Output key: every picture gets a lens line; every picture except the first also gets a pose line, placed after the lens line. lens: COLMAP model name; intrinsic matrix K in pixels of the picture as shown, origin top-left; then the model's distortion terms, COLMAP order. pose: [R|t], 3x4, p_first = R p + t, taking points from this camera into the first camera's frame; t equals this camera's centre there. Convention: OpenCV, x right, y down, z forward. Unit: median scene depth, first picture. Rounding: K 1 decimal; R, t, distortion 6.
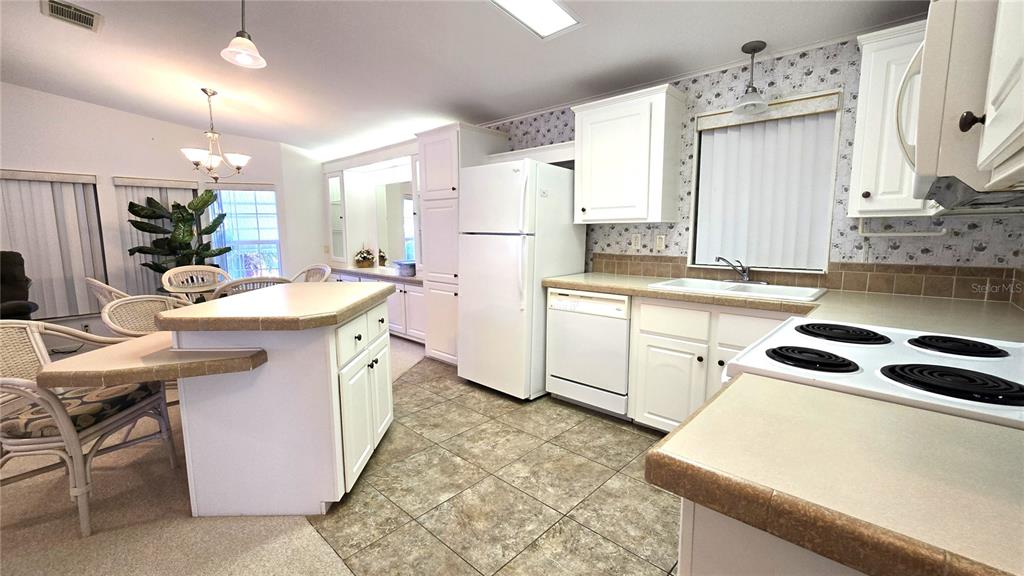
lens RADIAL K [[417.4, 0, 513.3], [0, 417.4, 286.2], [0, 0, 1]] dist [-0.000449, -0.000542]
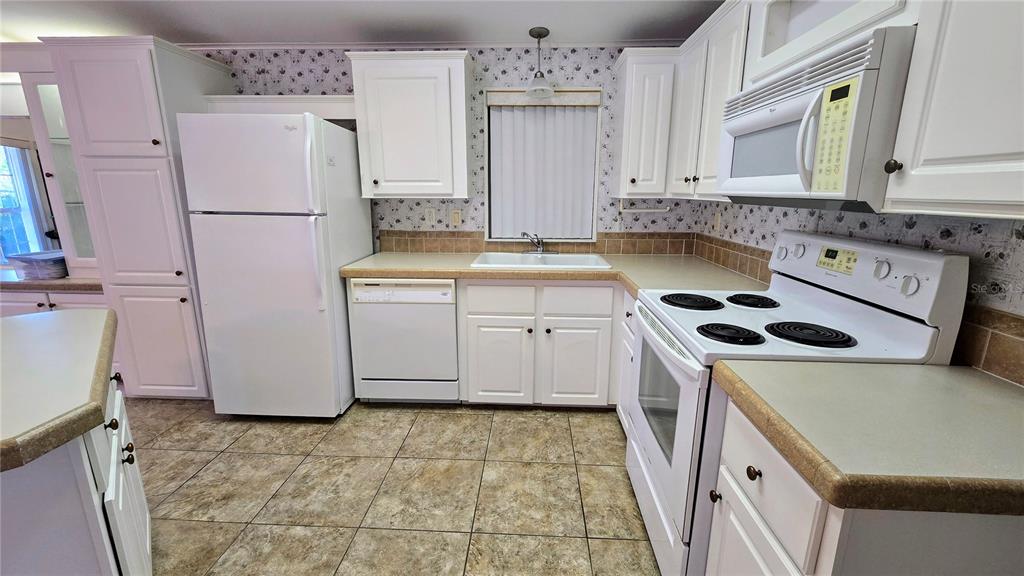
lens RADIAL K [[417.4, 0, 511.5], [0, 417.4, 286.4], [0, 0, 1]] dist [-0.000449, -0.000542]
pose [[0.766465, -0.138869, 0.627094, -0.216308], [0.077565, 0.989214, 0.124256, -0.066066], [-0.637585, -0.046598, 0.768969, 0.183419]]
